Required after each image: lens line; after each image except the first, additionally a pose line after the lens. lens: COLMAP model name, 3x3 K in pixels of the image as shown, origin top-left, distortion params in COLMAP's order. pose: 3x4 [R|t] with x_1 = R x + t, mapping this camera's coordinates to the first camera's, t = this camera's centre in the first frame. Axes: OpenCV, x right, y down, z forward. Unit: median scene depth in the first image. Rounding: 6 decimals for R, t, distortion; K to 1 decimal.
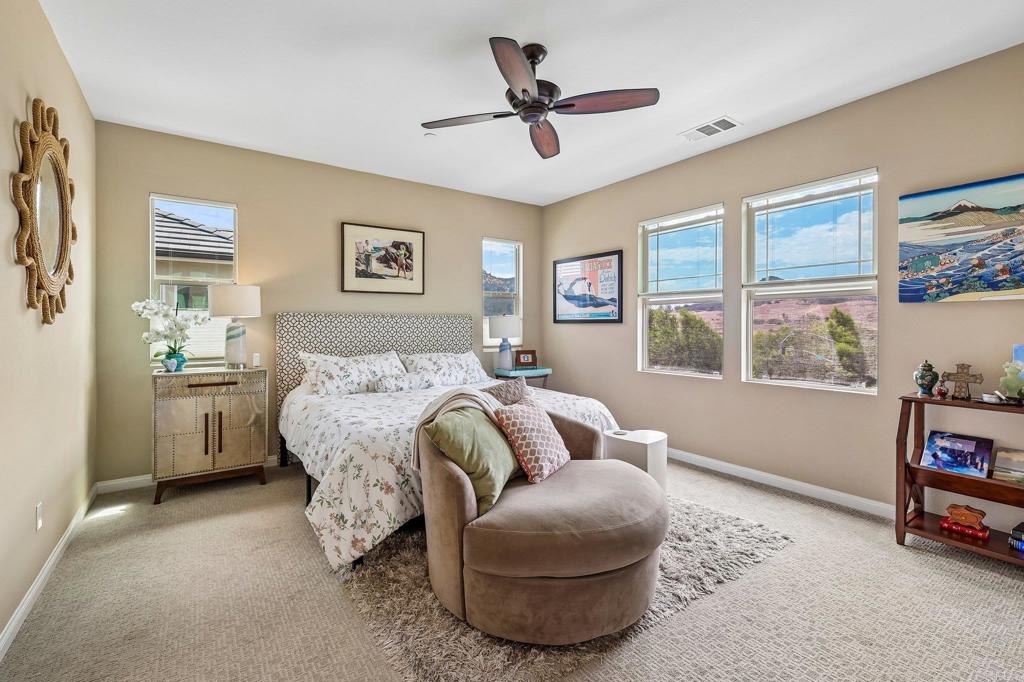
lens RADIAL K [[448.1, 0, 506.5], [0, 448.1, 330.4], [0, 0, 1]] dist [-0.000634, -0.000333]
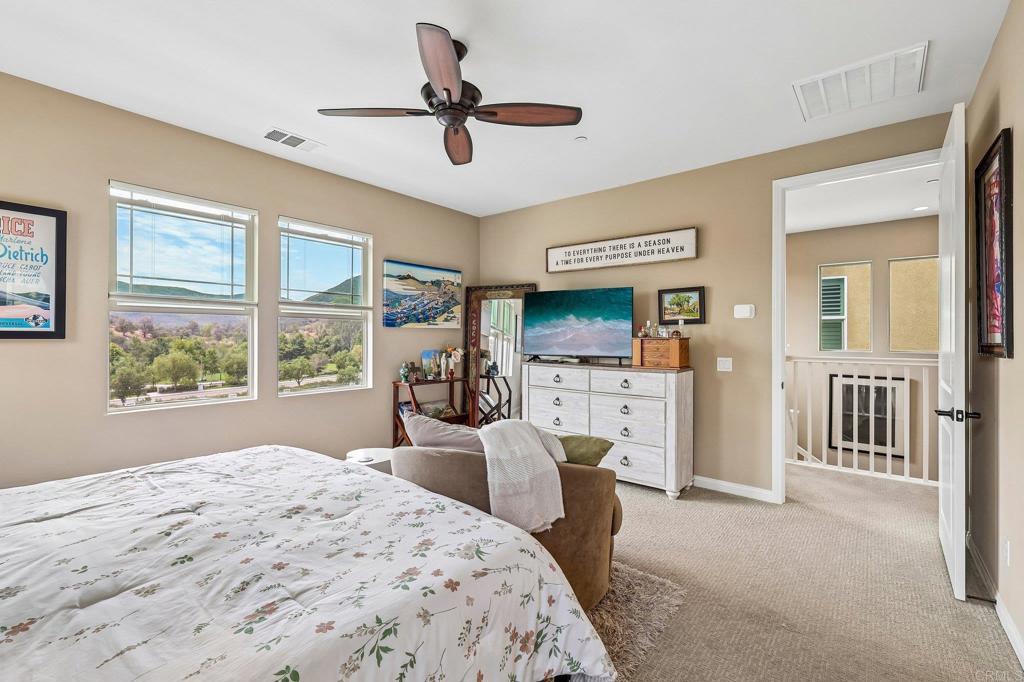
lens RADIAL K [[442.5, 0, 512.0], [0, 442.5, 341.0], [0, 0, 1]] dist [-0.001357, -0.000257]
pose [[-0.271527, -0.005490, 0.962415, -0.751707], [0.008941, 0.999926, 0.008227, -0.020385], [-0.962389, 0.010839, -0.271458, 1.002722]]
